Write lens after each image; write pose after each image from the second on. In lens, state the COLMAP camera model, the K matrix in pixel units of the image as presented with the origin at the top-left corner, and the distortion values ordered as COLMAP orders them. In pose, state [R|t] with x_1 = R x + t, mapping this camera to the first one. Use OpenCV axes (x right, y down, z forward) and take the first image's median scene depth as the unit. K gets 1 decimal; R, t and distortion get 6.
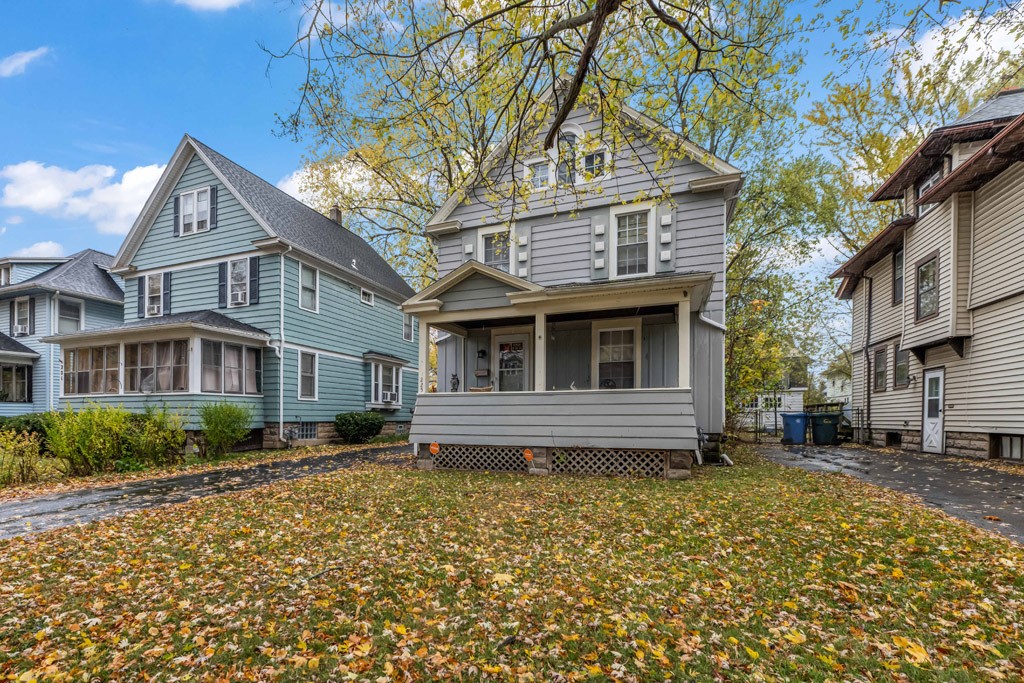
lens RADIAL K [[418.0, 0, 493.2], [0, 418.0, 377.7], [0, 0, 1]] dist [-0.009558, 0.000377]
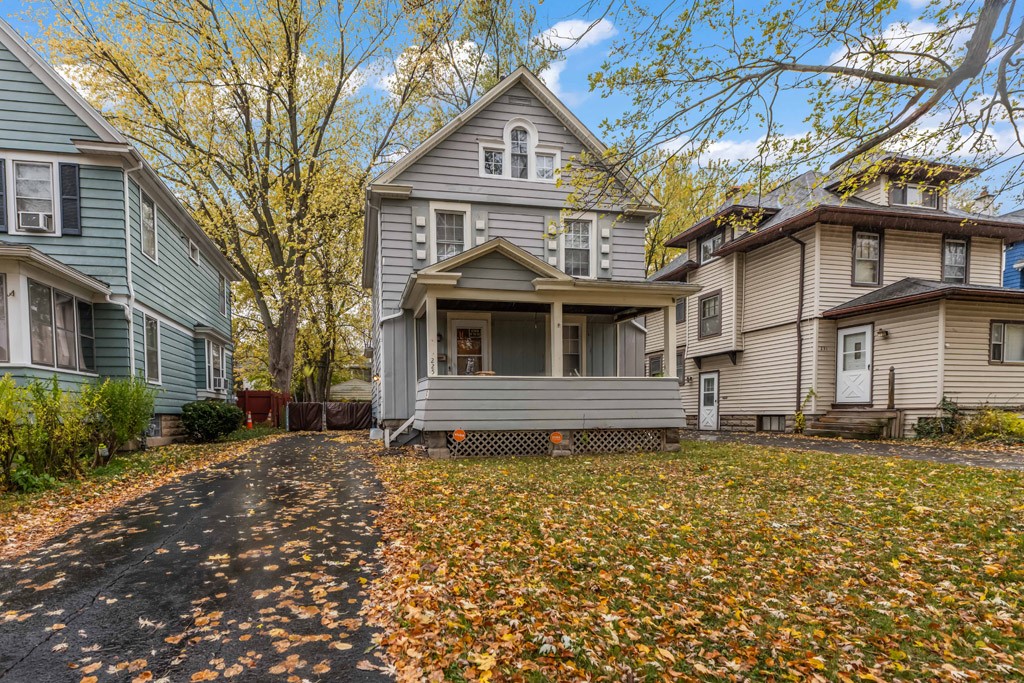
lens RADIAL K [[418.0, 0, 504.2], [0, 418.0, 385.3], [0, 0, 1]] dist [-0.009558, 0.000377]
pose [[0.874706, 0.021658, 0.484170, -0.348745], [-0.037449, 0.999035, 0.022965, 0.023484], [-0.483206, -0.038219, 0.874672, 0.103905]]
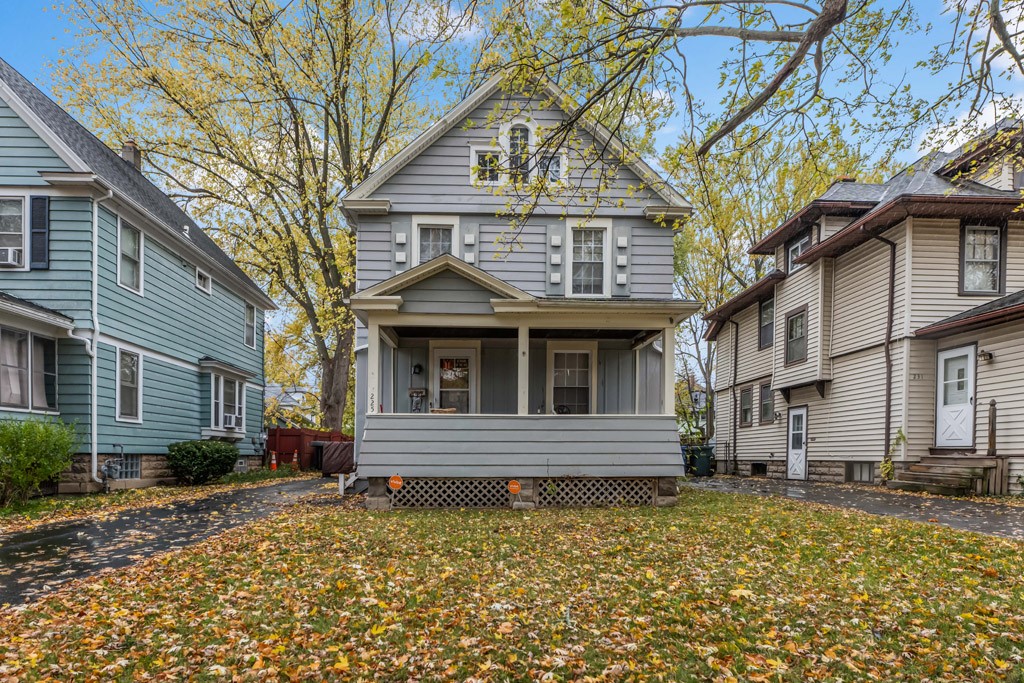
lens RADIAL K [[487.7, 0, 529.5], [0, 487.7, 410.4], [0, 0, 1]] dist [-0.008961, -0.000148]
pose [[0.926168, 0.031314, 0.375809, -0.179607], [-0.034742, 0.999394, 0.002345, 0.014023], [-0.375508, -0.015228, 0.926694, 0.029648]]
